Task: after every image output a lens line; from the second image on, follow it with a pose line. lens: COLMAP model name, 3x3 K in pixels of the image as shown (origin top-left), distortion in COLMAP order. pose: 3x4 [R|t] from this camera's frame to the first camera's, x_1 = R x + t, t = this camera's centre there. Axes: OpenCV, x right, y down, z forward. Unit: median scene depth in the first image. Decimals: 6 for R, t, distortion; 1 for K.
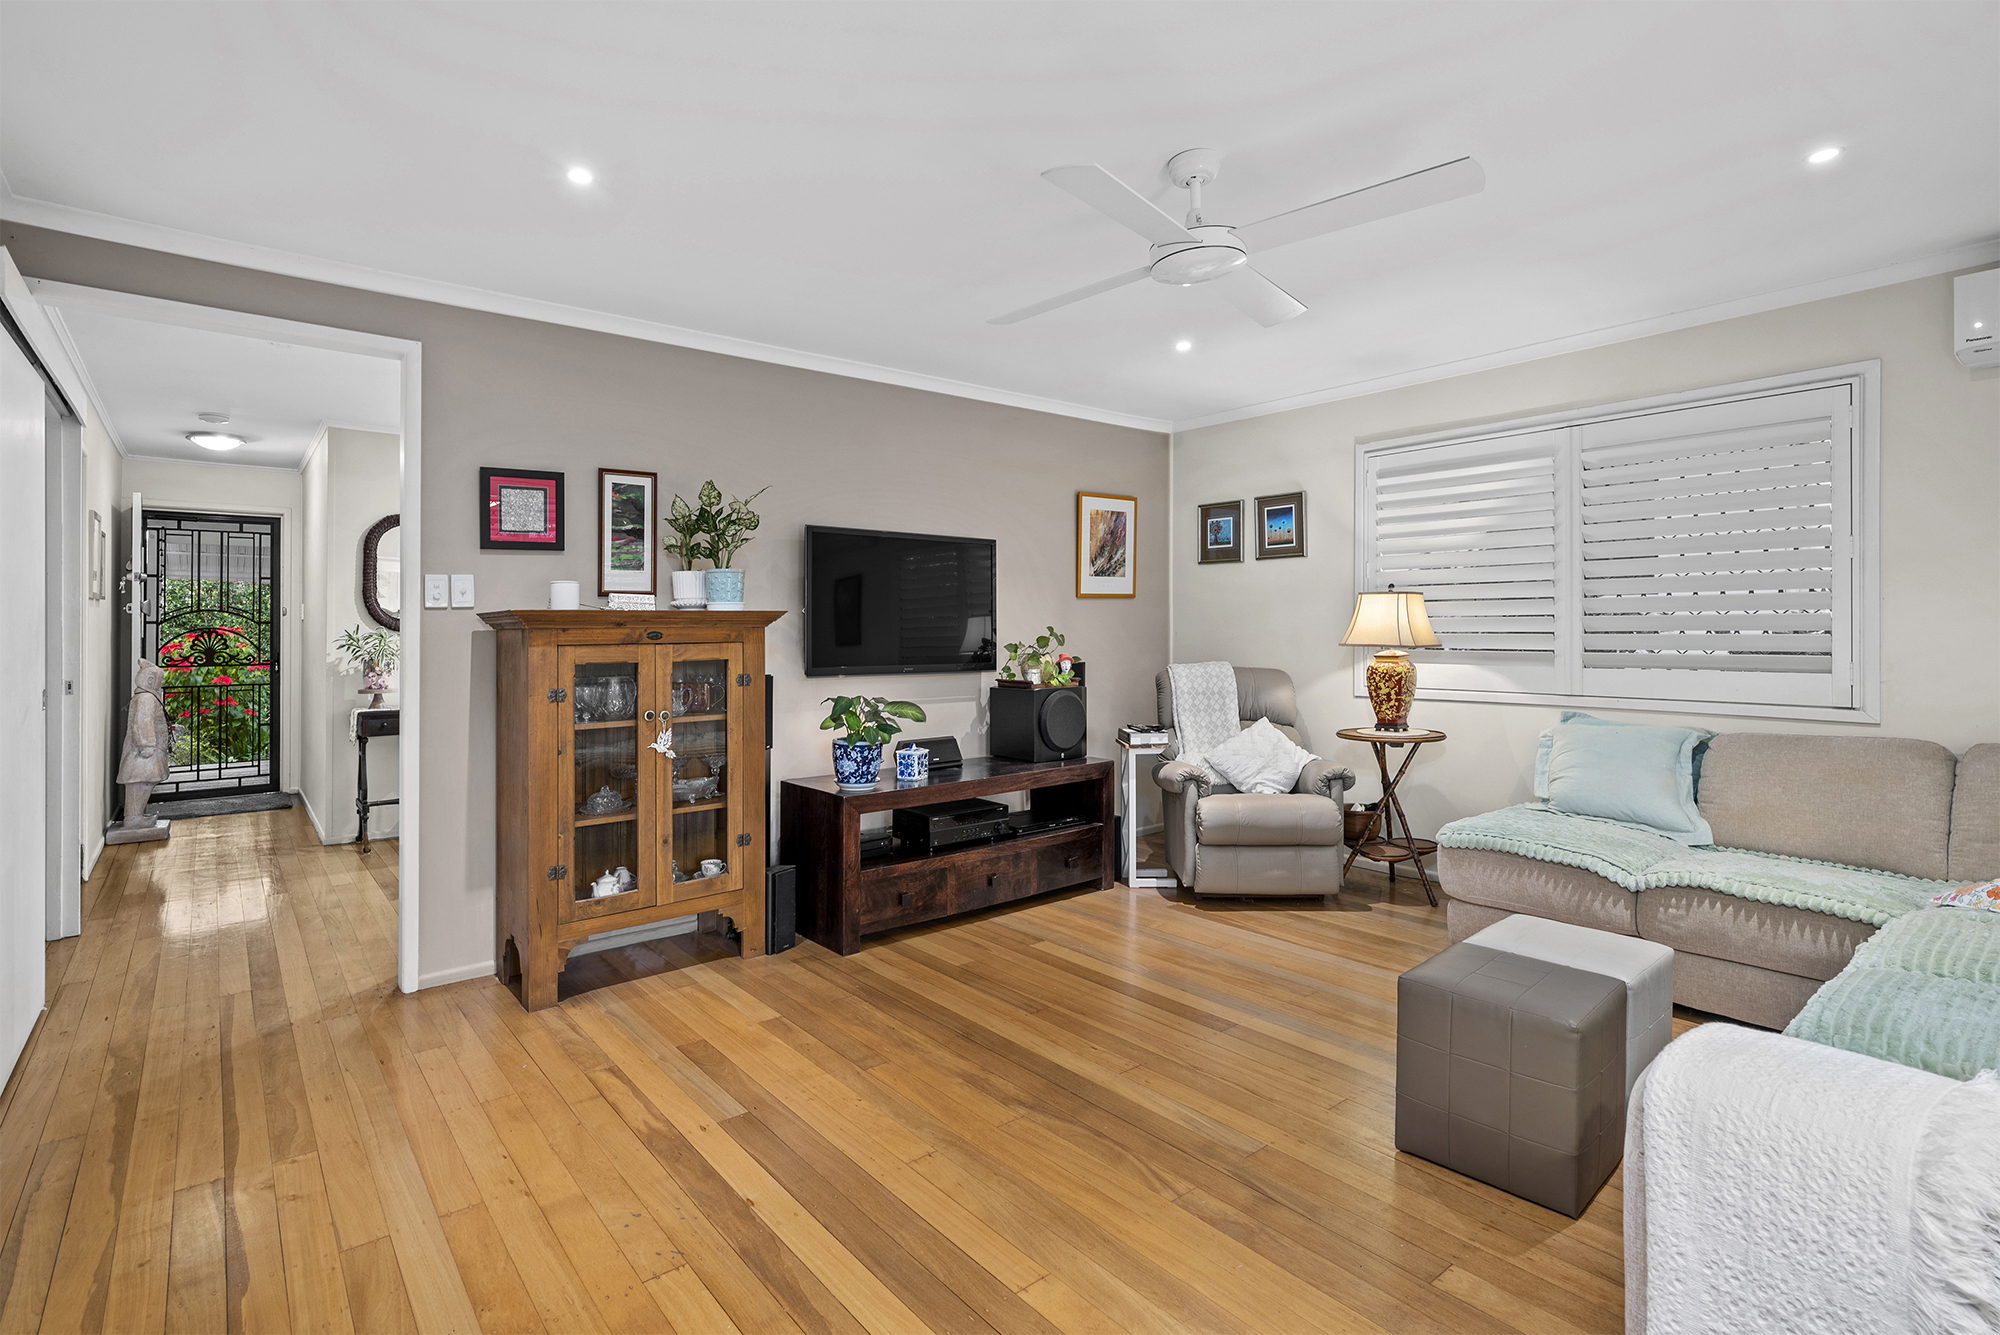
lens RADIAL K [[956.2, 0, 999.3], [0, 956.2, 639.1], [0, 0, 1]] dist [-0.002197, -0.000291]
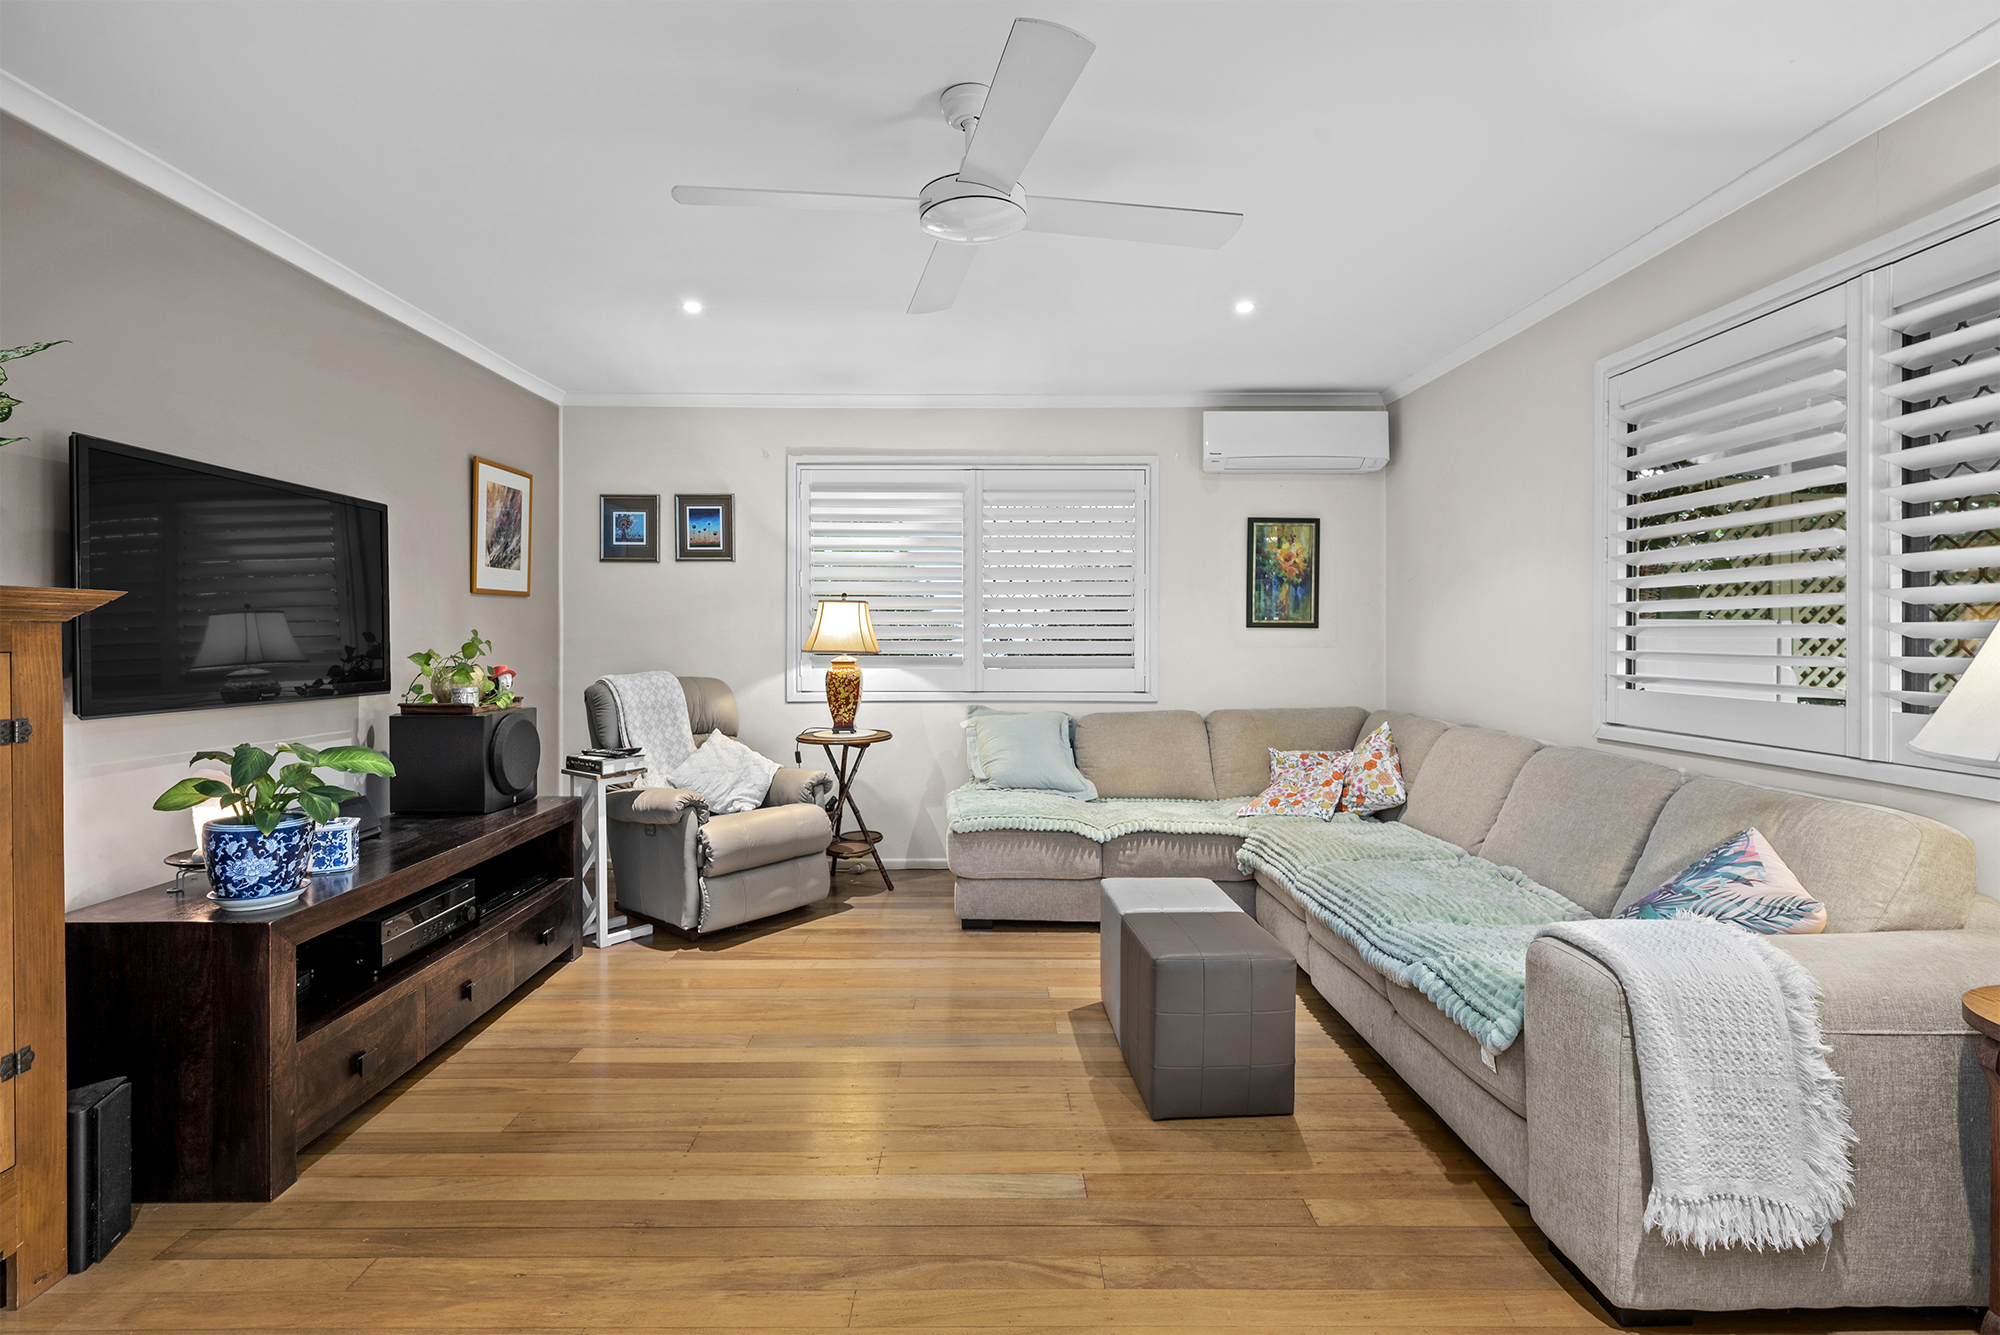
lens RADIAL K [[870.3, 0, 993.6], [0, 870.3, 653.1], [0, 0, 1]] dist [-0.000841, 0.000358]
pose [[0.634417, -0.008294, 0.772946, -0.227915], [0.003824, 0.999964, 0.007592, 0.001566], [-0.772981, -0.001861, 0.634426, 0.266966]]
